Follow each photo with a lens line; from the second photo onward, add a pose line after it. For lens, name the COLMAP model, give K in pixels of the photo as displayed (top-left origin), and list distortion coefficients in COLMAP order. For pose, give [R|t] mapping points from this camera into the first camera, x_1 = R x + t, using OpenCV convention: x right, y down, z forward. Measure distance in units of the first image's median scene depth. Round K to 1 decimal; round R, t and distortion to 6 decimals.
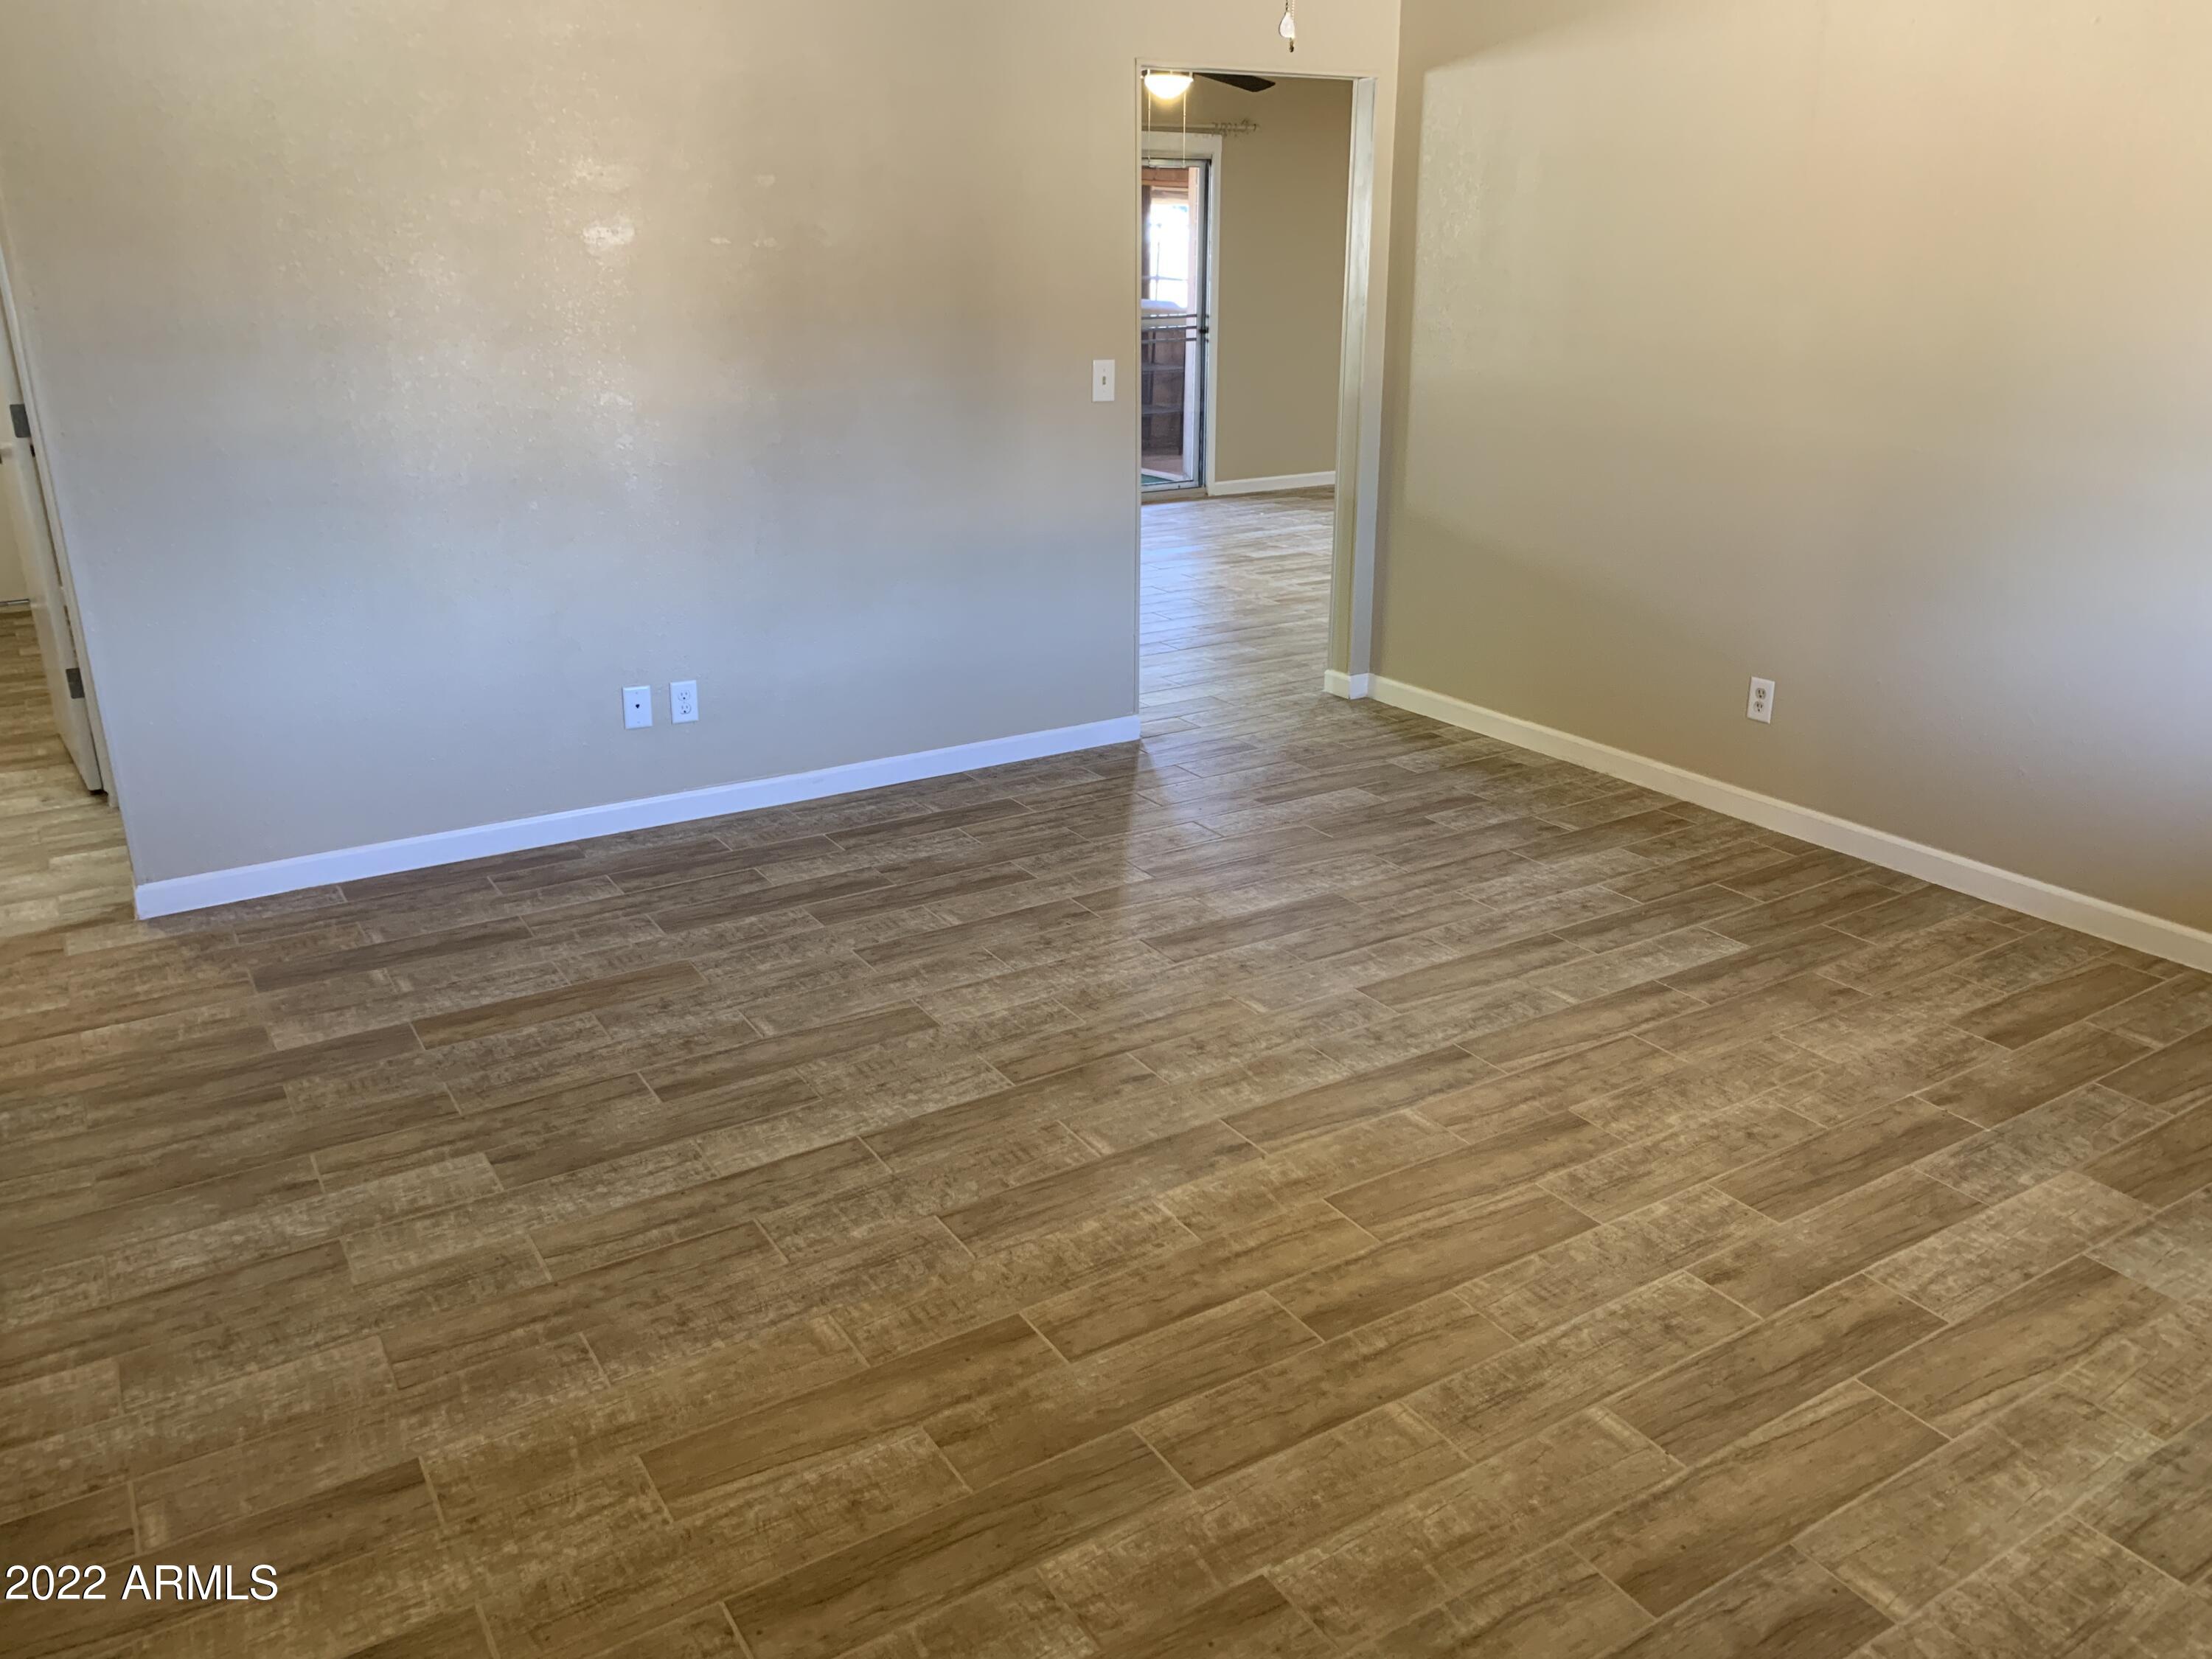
lens RADIAL K [[1677.4, 0, 1113.1], [0, 1677.4, 836.6], [0, 0, 1]] dist [0.050407, -0.011073]
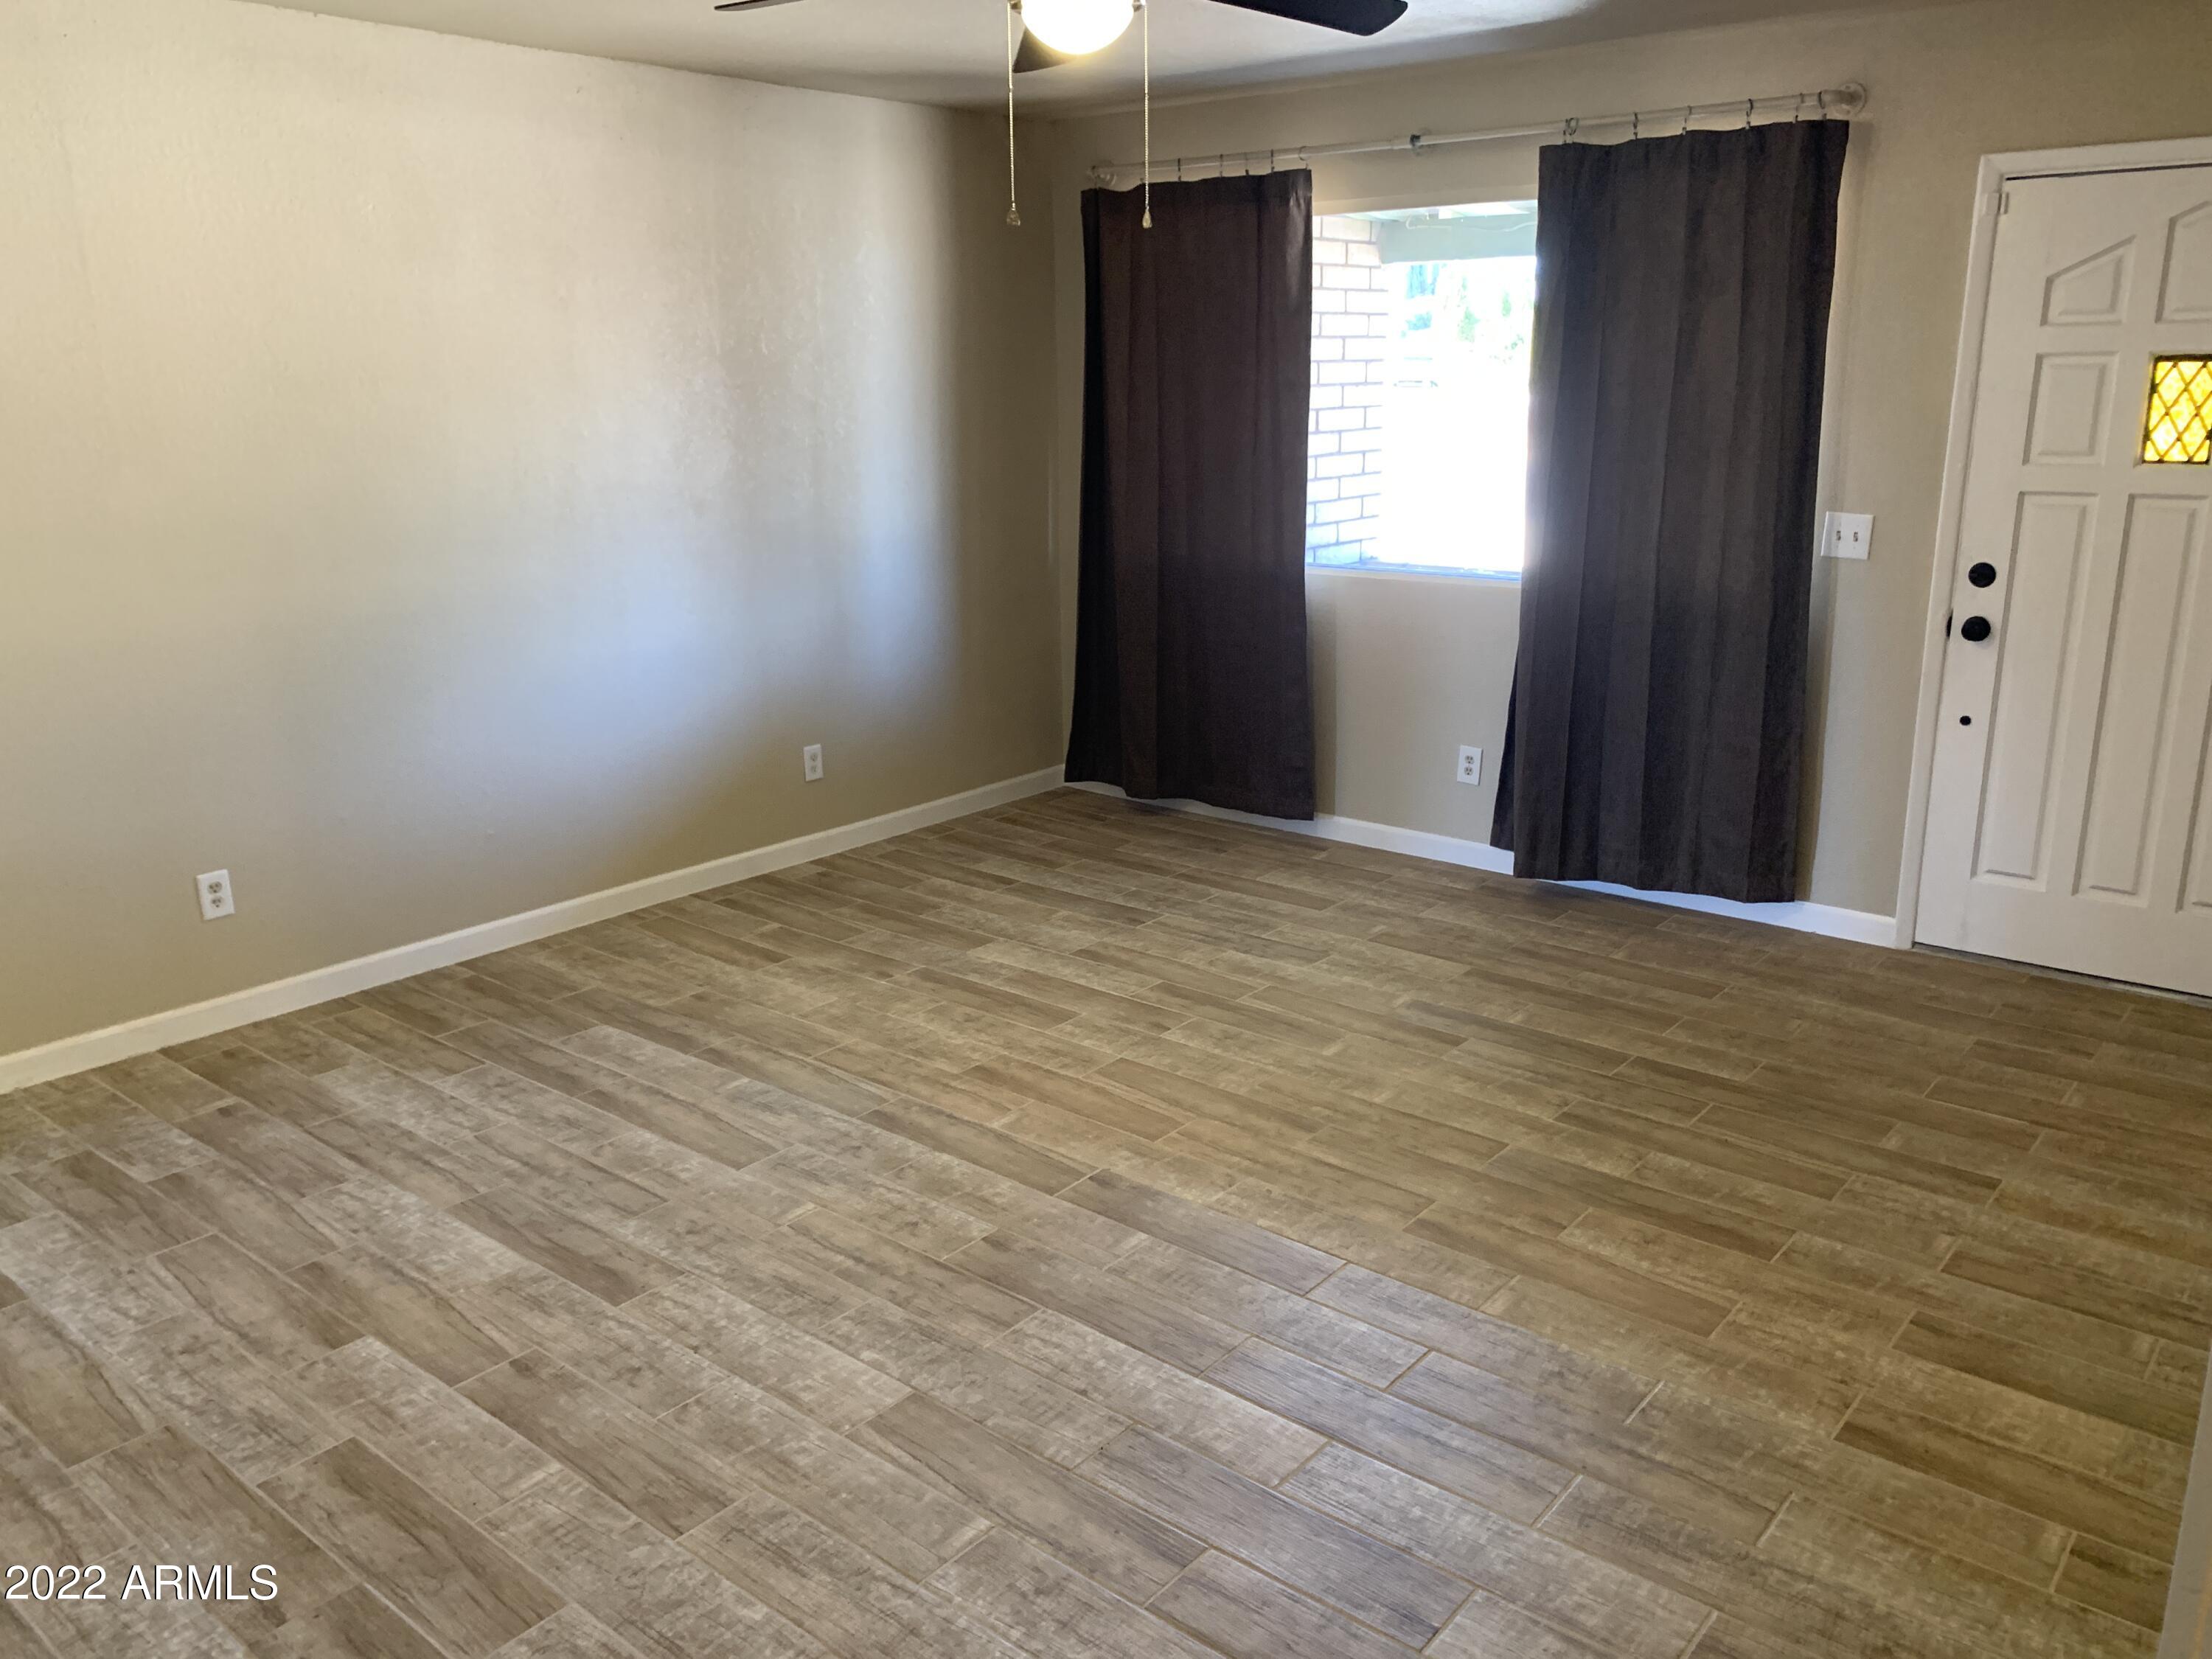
lens RADIAL K [[1677.4, 0, 1115.0], [0, 1677.4, 823.4], [0, 0, 1]] dist [0.050407, -0.011073]
pose [[-0.307271, -0.246014, 0.919272, -0.811747], [0.333529, 0.876889, 0.346155, -0.368428], [-0.891259, 0.412968, -0.187390, 0.992055]]
